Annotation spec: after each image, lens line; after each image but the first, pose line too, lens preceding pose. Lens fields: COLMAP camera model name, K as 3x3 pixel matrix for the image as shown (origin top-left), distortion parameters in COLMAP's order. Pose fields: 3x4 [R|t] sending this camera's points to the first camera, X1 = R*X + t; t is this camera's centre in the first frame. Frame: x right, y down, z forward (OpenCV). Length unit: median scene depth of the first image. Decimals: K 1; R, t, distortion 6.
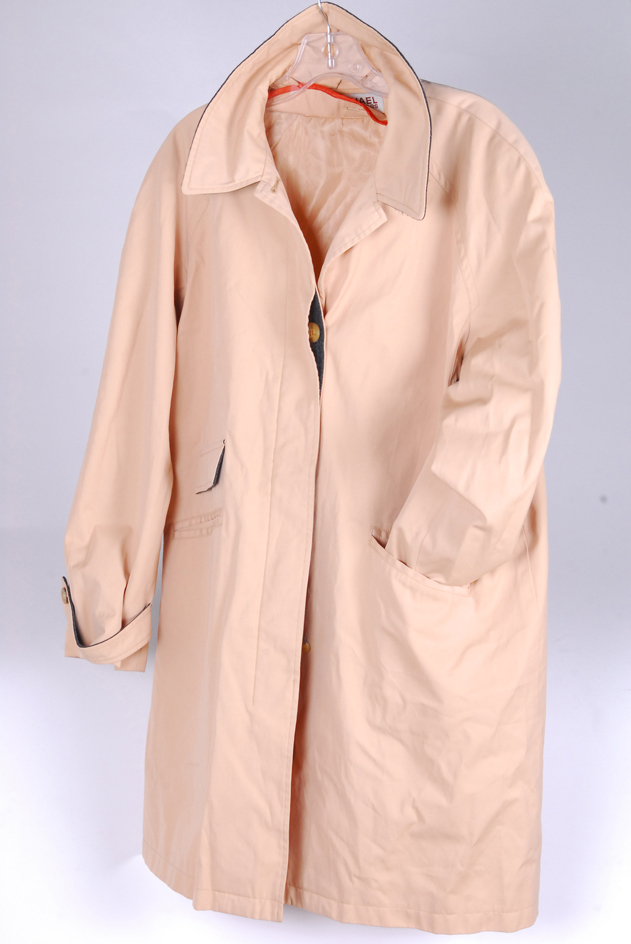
lens RADIAL K [[1857.5, 0, 319.8], [0, 1857.5, 470.2], [0, 0, 1]] dist [0.017957, 0.000000]
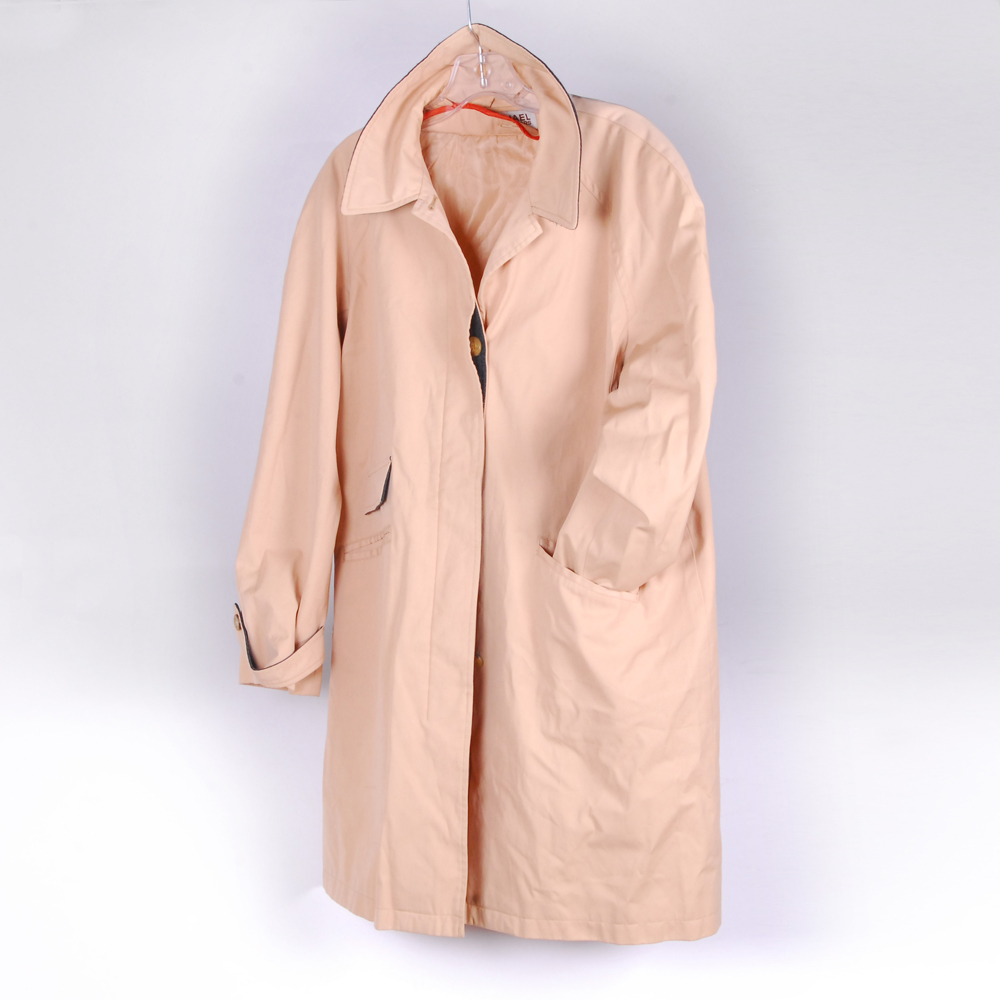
lens RADIAL K [[2199.5, 0, 497.7], [0, 2199.5, 501.0], [0, 0, 1]] dist [-0.031779, 0.000000]
pose [[0.999330, -0.032818, -0.016193, 0.025318], [0.032149, 0.998682, -0.040009, 0.057833], [0.017484, 0.039462, 0.999068, -0.191201]]
